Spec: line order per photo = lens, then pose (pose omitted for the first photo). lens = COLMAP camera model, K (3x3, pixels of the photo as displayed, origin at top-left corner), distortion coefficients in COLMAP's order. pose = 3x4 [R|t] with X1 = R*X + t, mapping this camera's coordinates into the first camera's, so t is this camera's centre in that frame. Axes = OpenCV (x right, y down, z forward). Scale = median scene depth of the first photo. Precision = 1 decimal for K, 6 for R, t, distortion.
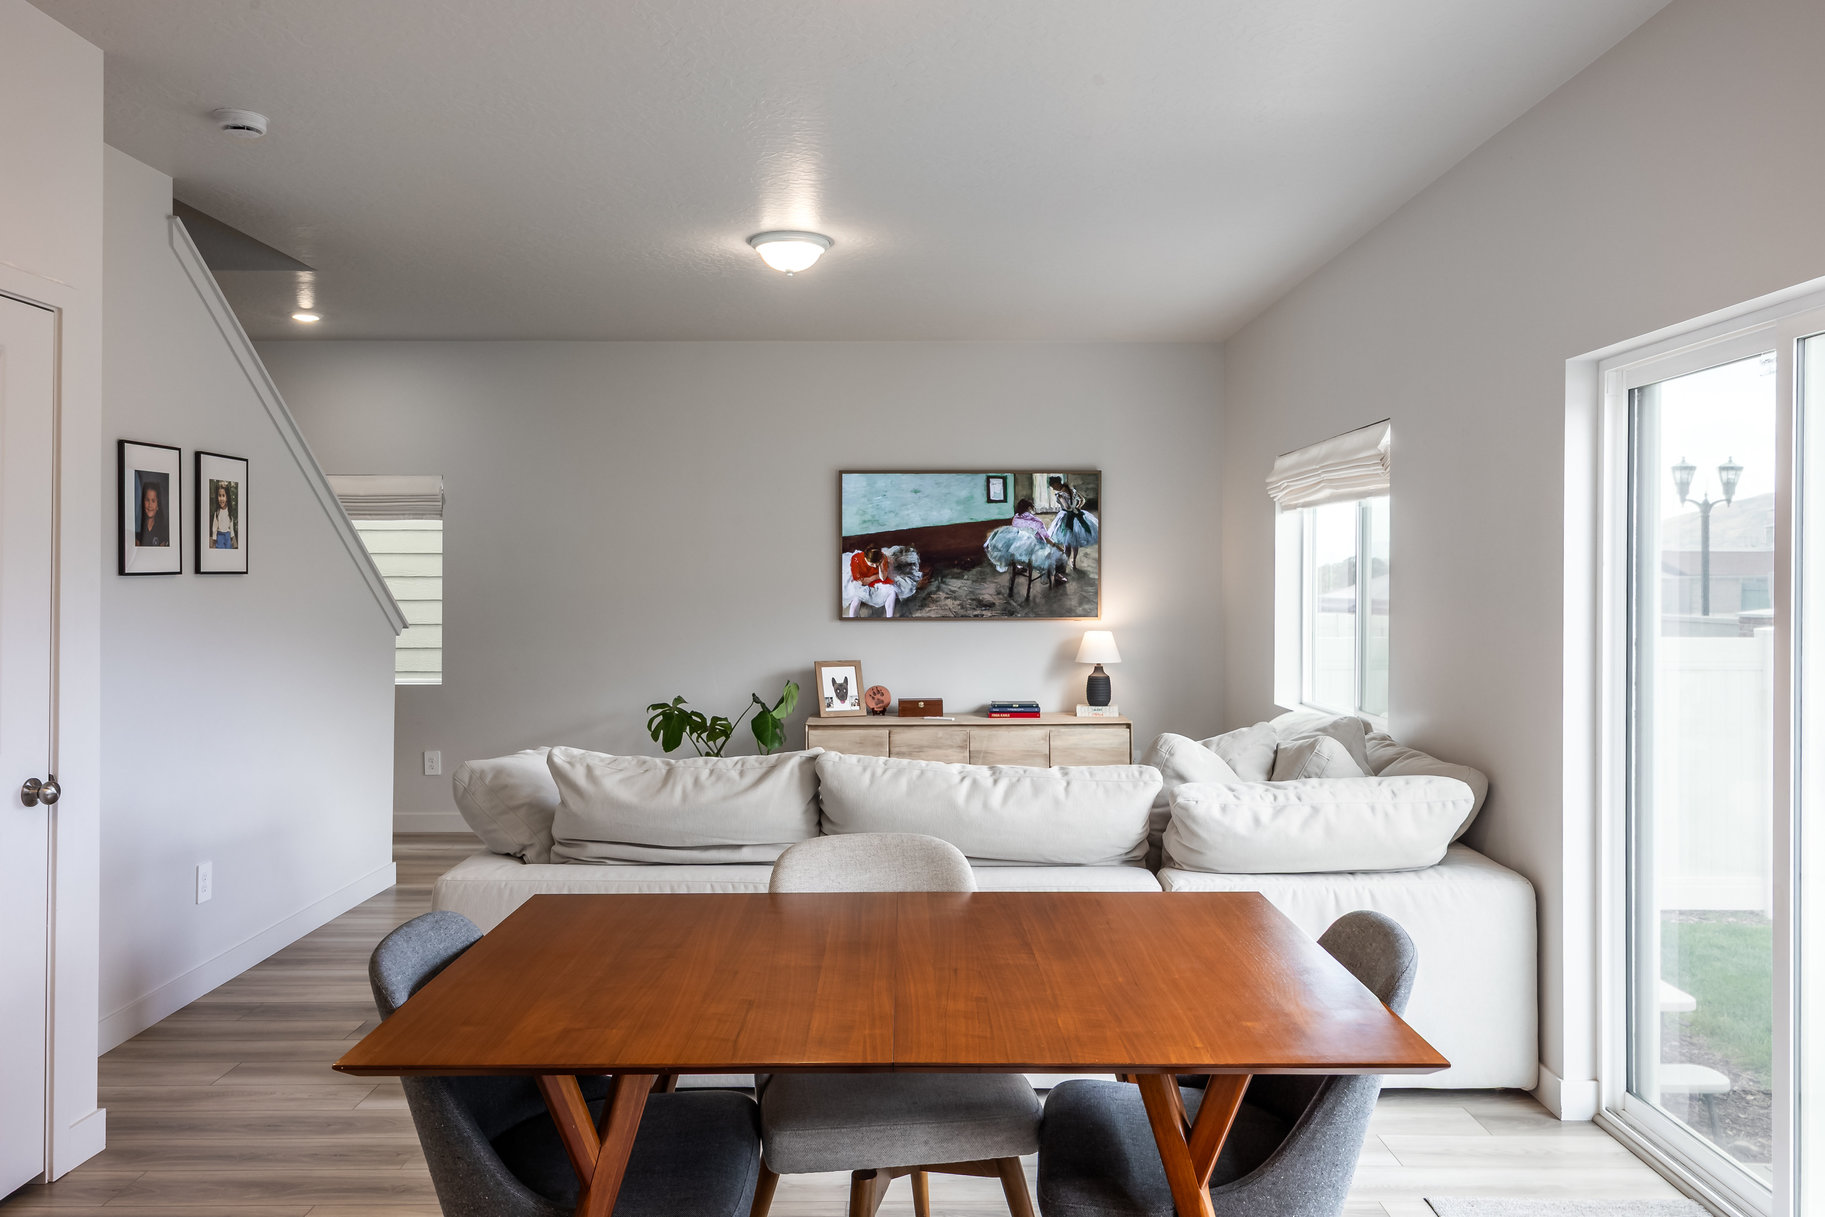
lens RADIAL K [[1302.2, 0, 916.6], [0, 1302.2, 572.8], [0, 0, 1]] dist [-0.006421, -0.001462]
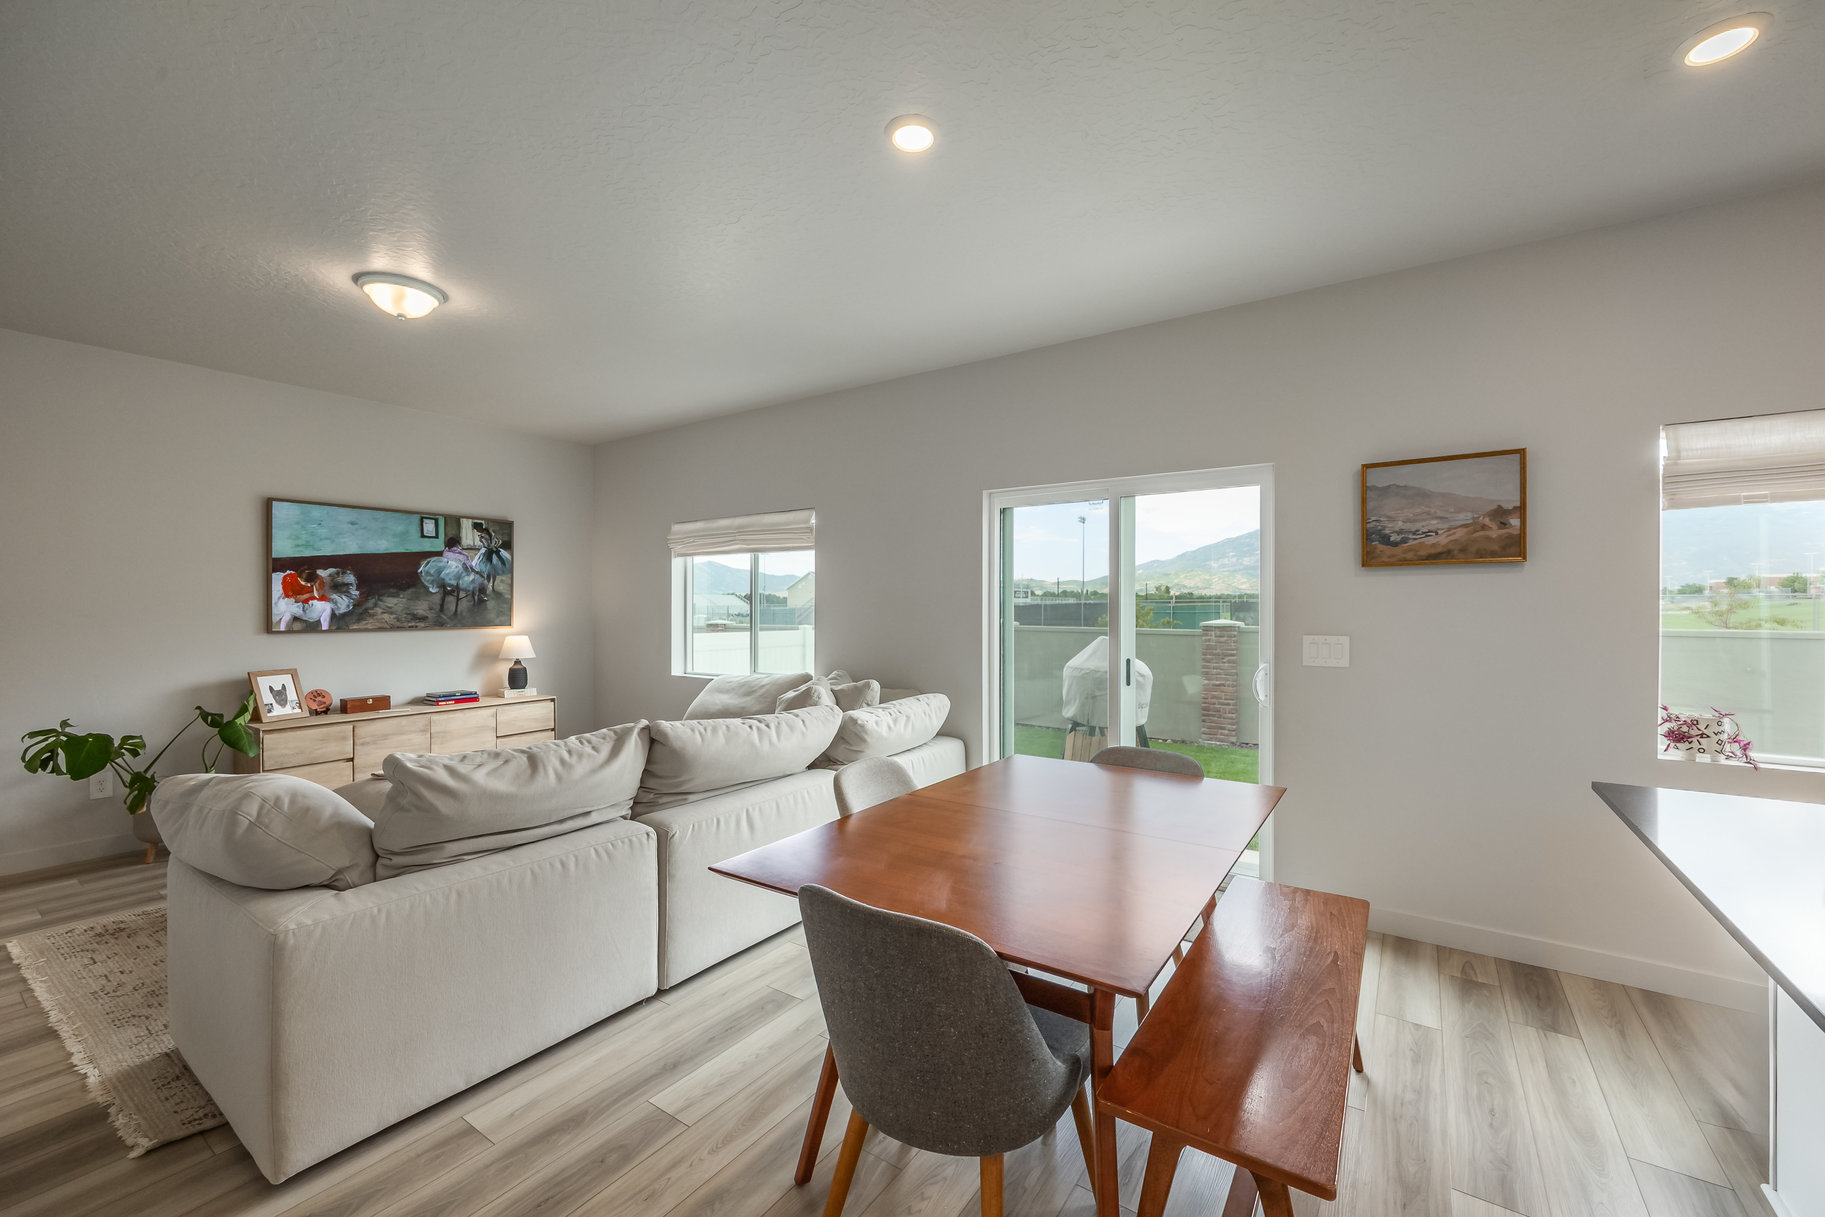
lens RADIAL K [[729.5, 0, 921.5], [0, 729.5, 604.6], [0, 0, 1]] dist [0.010619, -0.000078]
pose [[0.574471, 0.003720, 0.818517, -0.250859], [-0.001878, 0.999993, -0.003227, 0.012876], [-0.818523, 0.000316, 0.574474, 0.189984]]
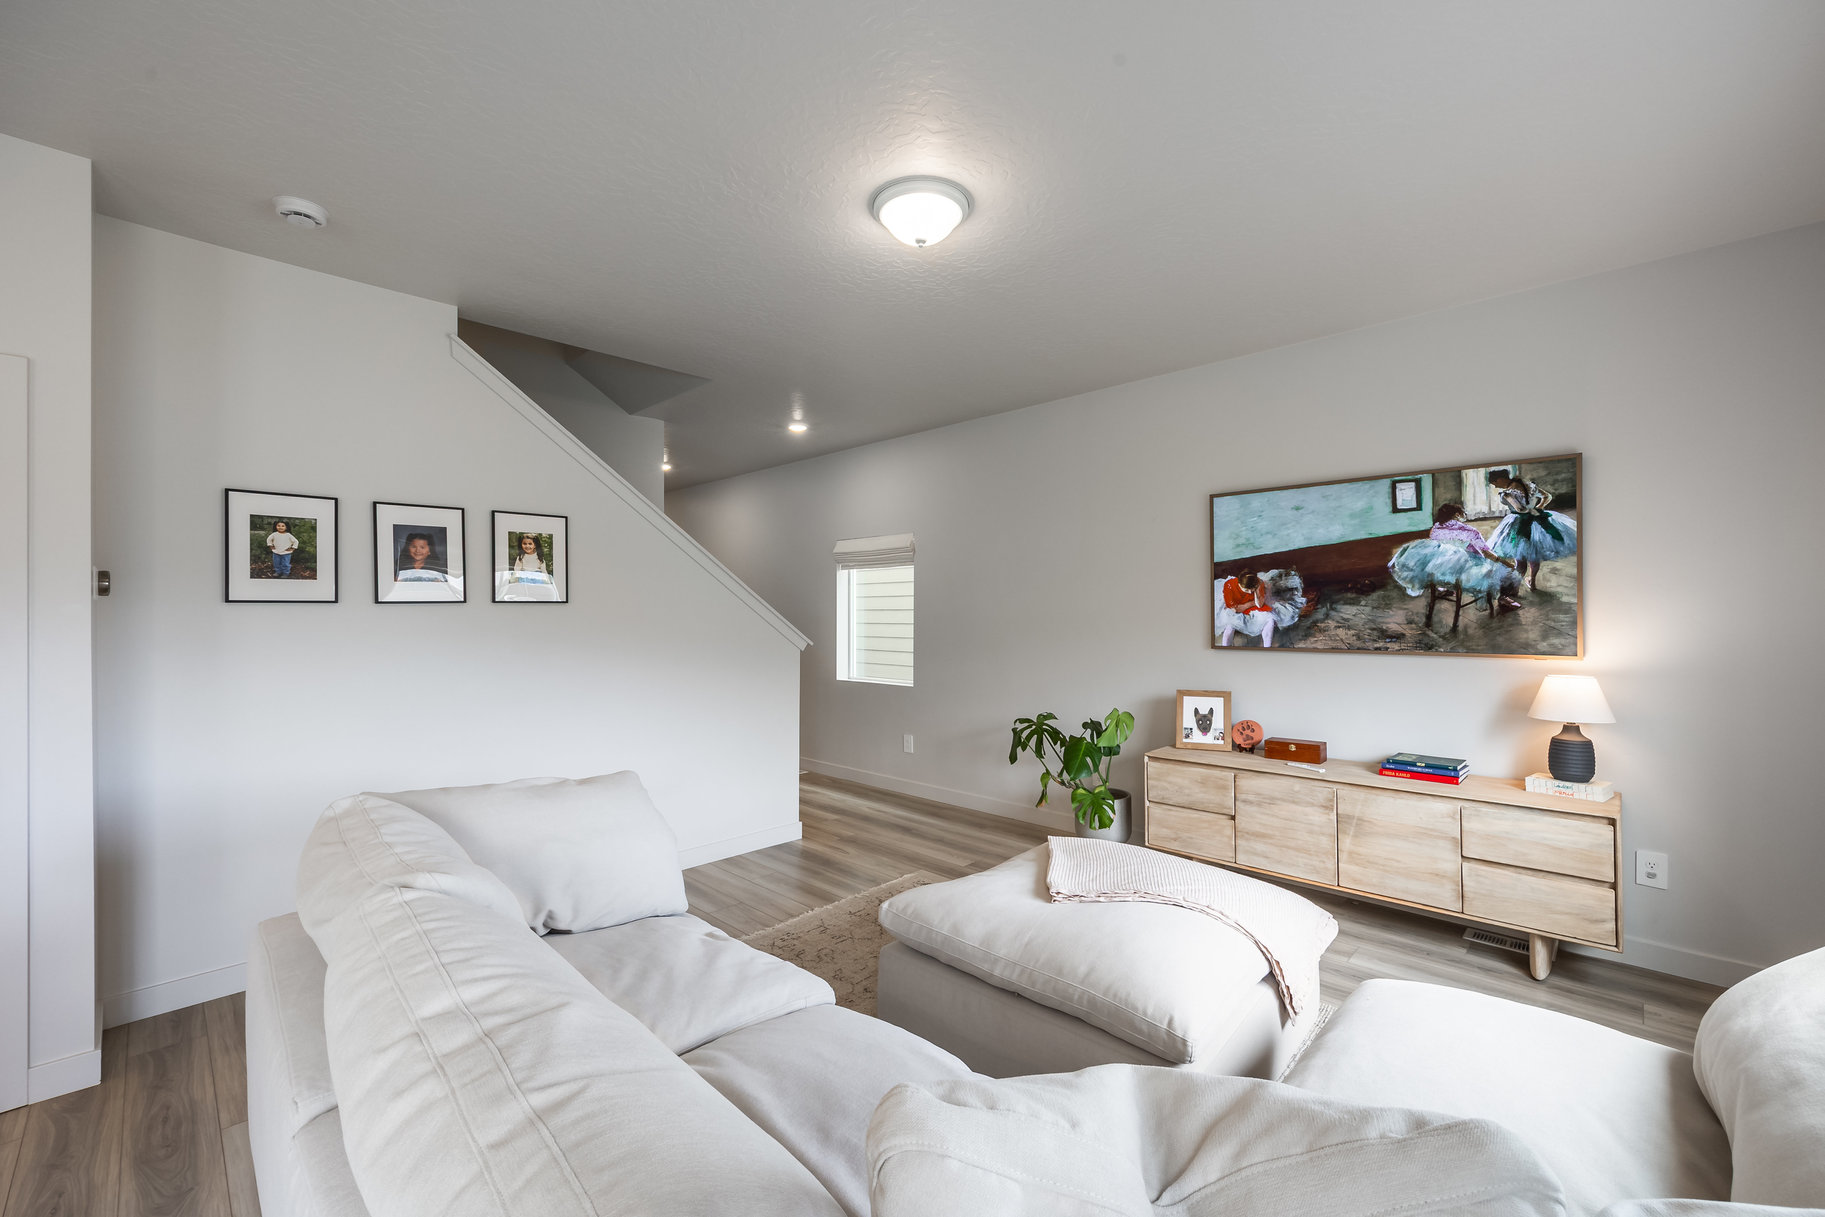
lens RADIAL K [[727.1, 0, 898.6], [0, 727.1, 606.5], [0, 0, 1]] dist [0.002182, -0.000120]
pose [[0.705988, -0.007650, -0.708183, 0.160436], [0.005130, 0.999971, -0.005688, 0.006841], [0.708205, 0.000383, 0.706006, 0.449603]]
